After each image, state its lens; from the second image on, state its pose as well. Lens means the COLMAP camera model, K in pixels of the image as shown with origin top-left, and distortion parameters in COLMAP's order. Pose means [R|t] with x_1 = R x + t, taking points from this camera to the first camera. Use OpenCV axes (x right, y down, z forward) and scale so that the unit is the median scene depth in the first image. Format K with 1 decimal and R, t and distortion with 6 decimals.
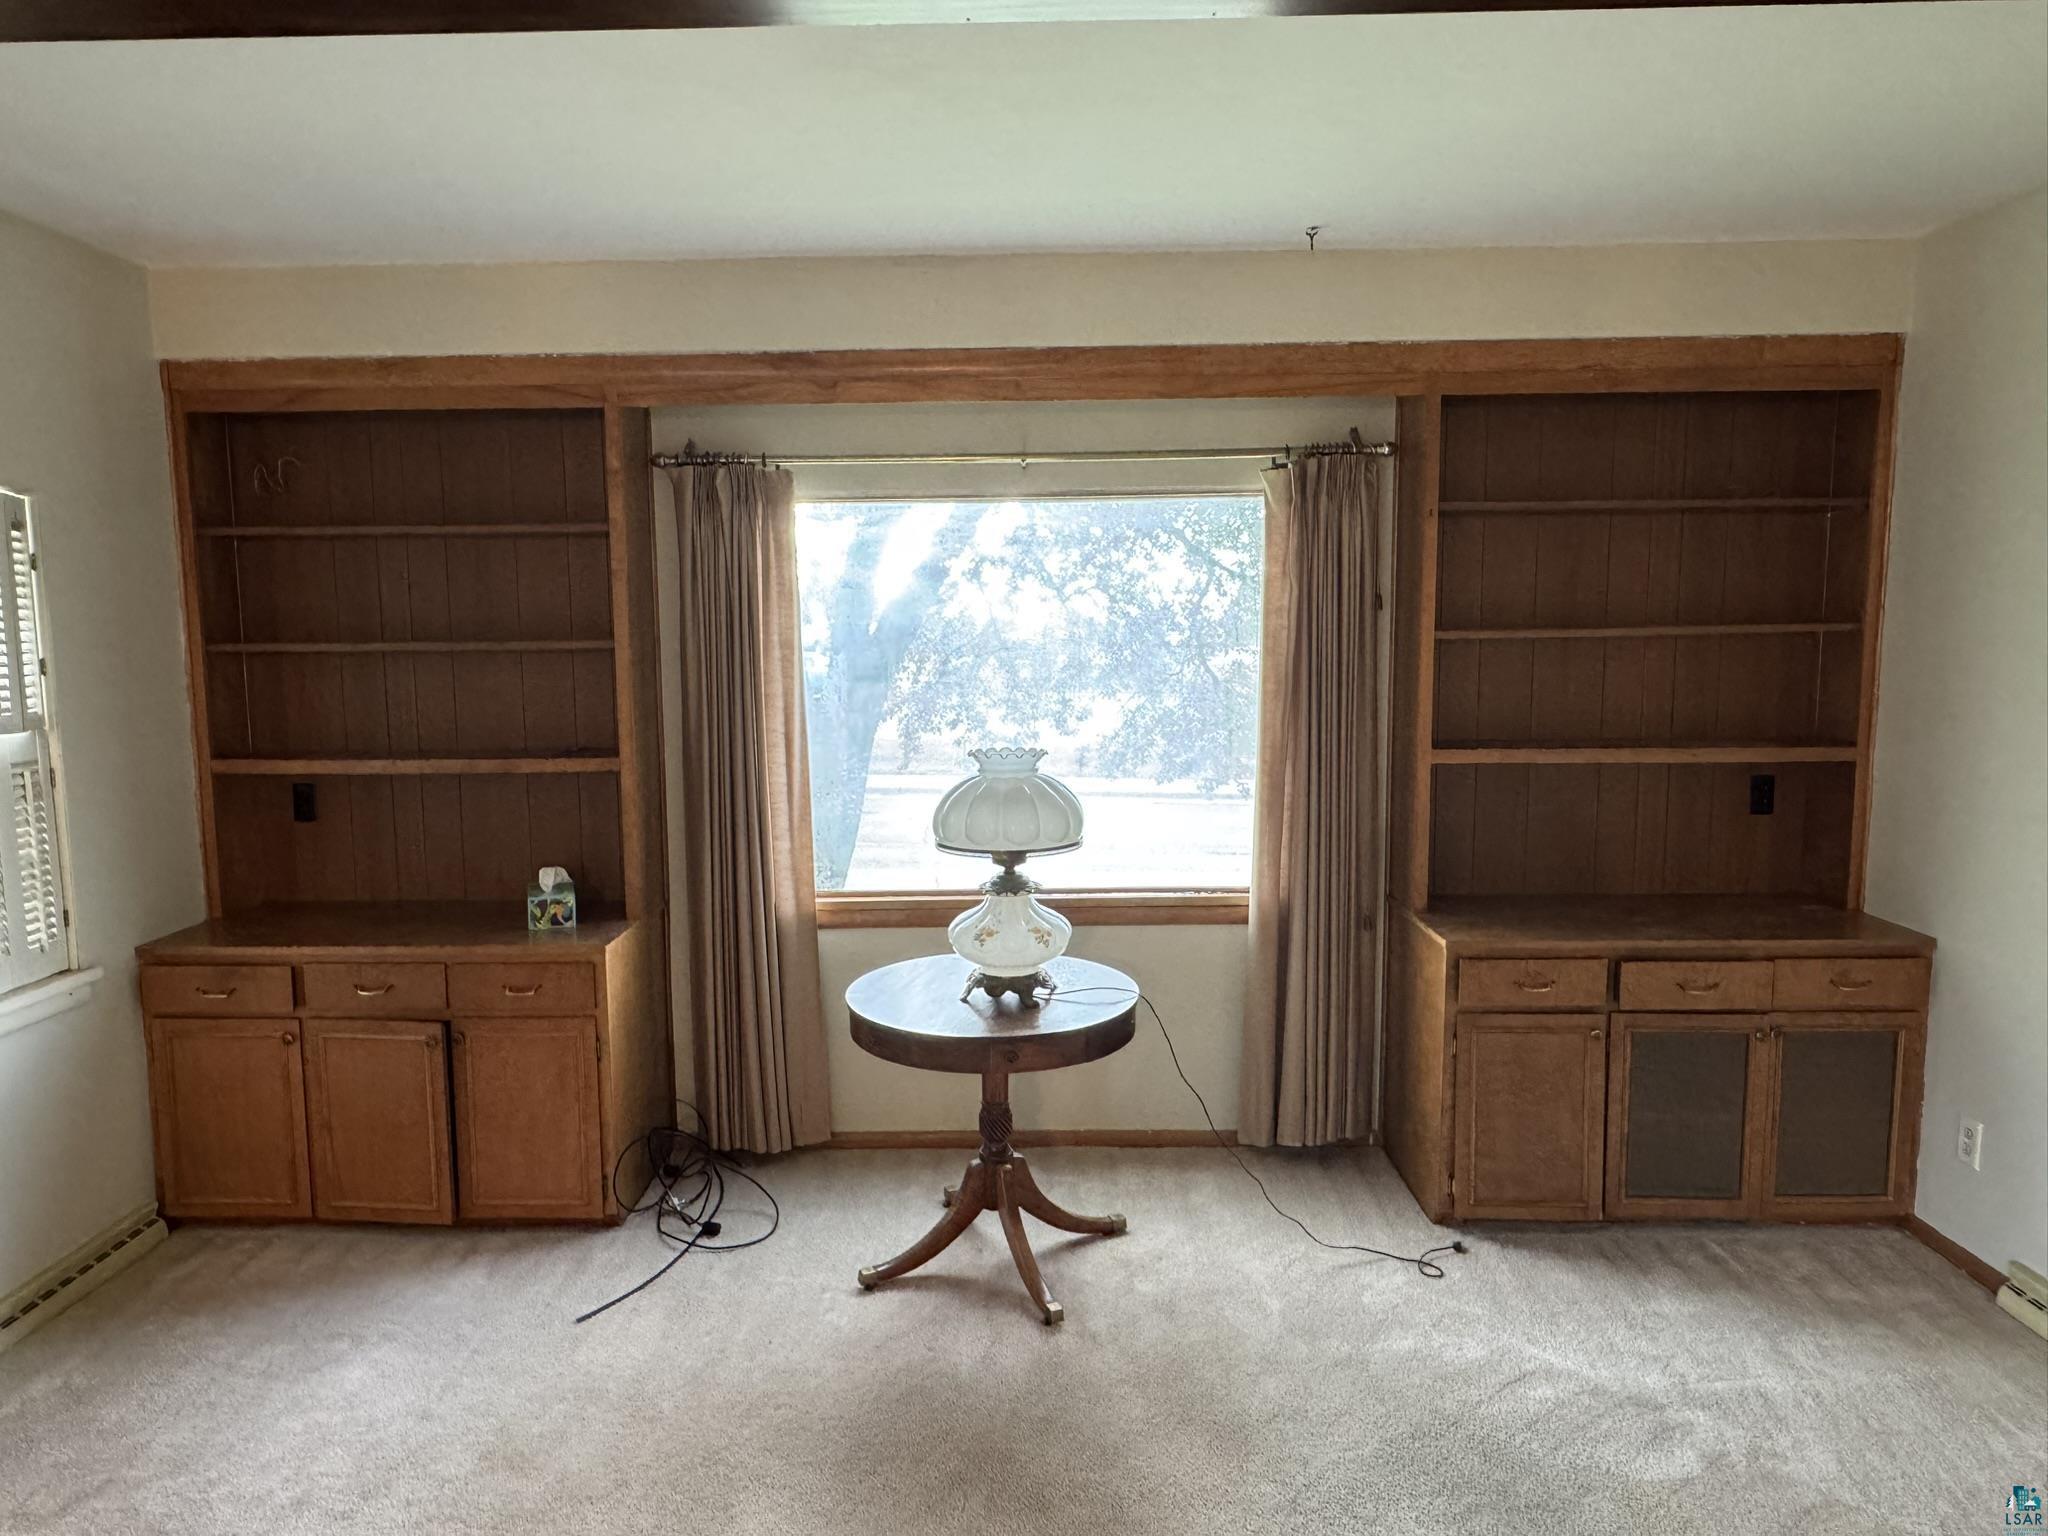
lens RADIAL K [[1310.2, 0, 1014.9], [0, 1310.2, 774.9], [0, 0, 1]] dist [-0.005646, 0.000682]
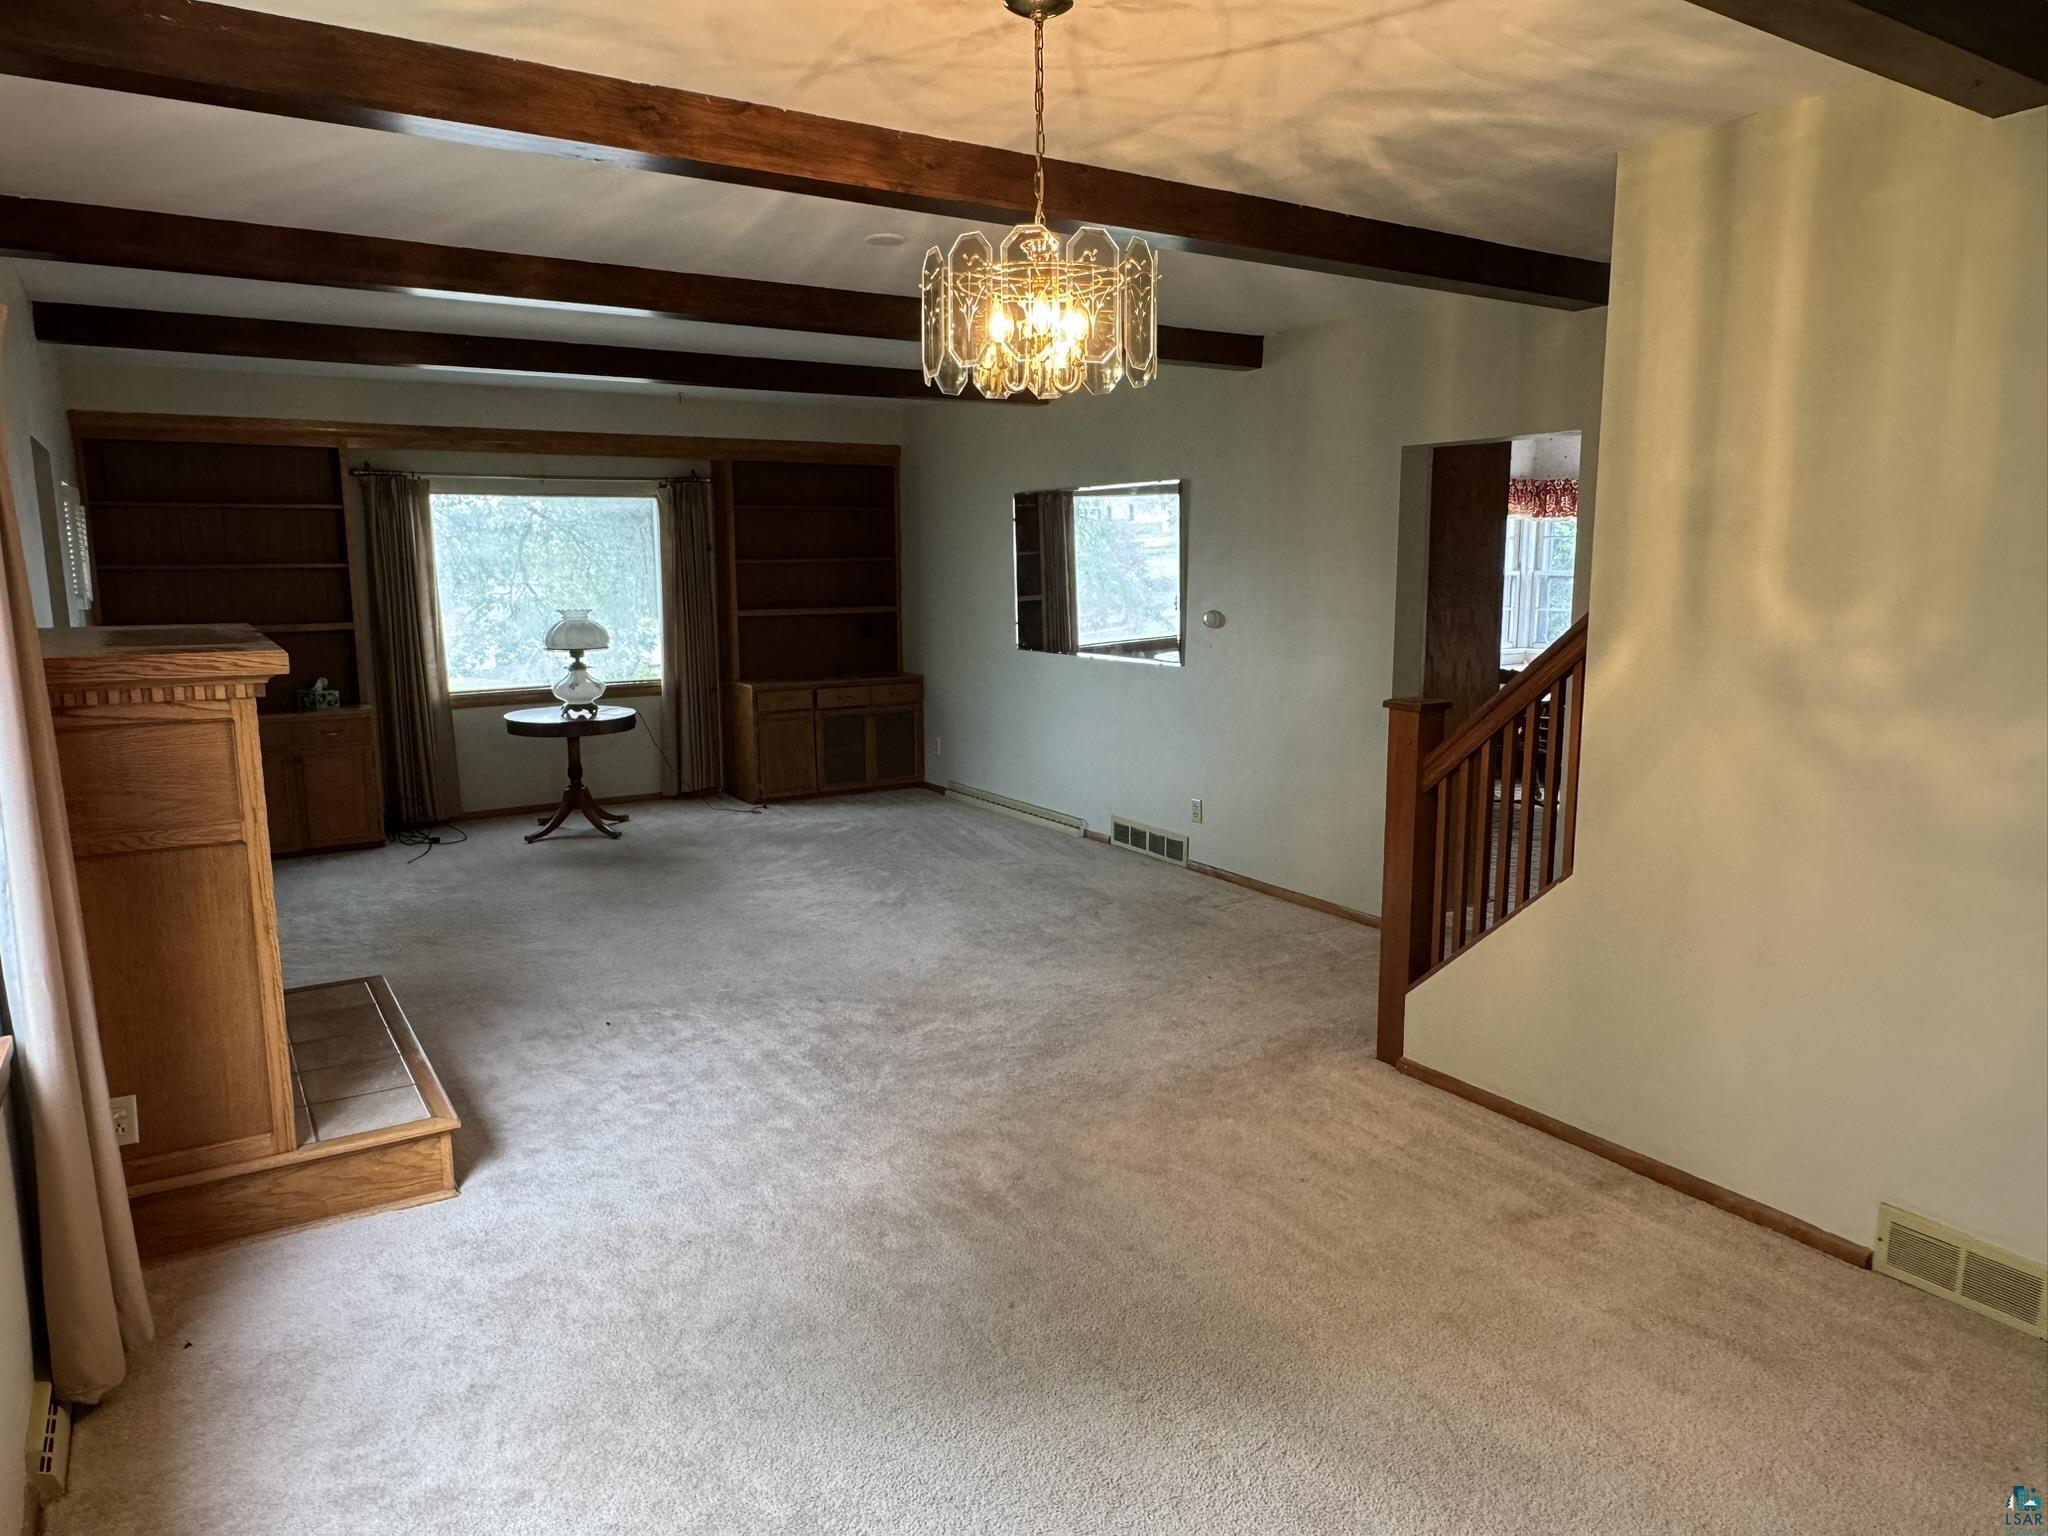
lens RADIAL K [[1310.2, 0, 1026.1], [0, 1310.2, 774.6], [0, 0, 1]] dist [-0.005646, 0.000682]
pose [[0.830512, -0.086012, 0.550319, -0.599571], [0.058326, 0.996003, 0.067648, 0.152543], [-0.553938, -0.024085, 0.832209, -1.315518]]
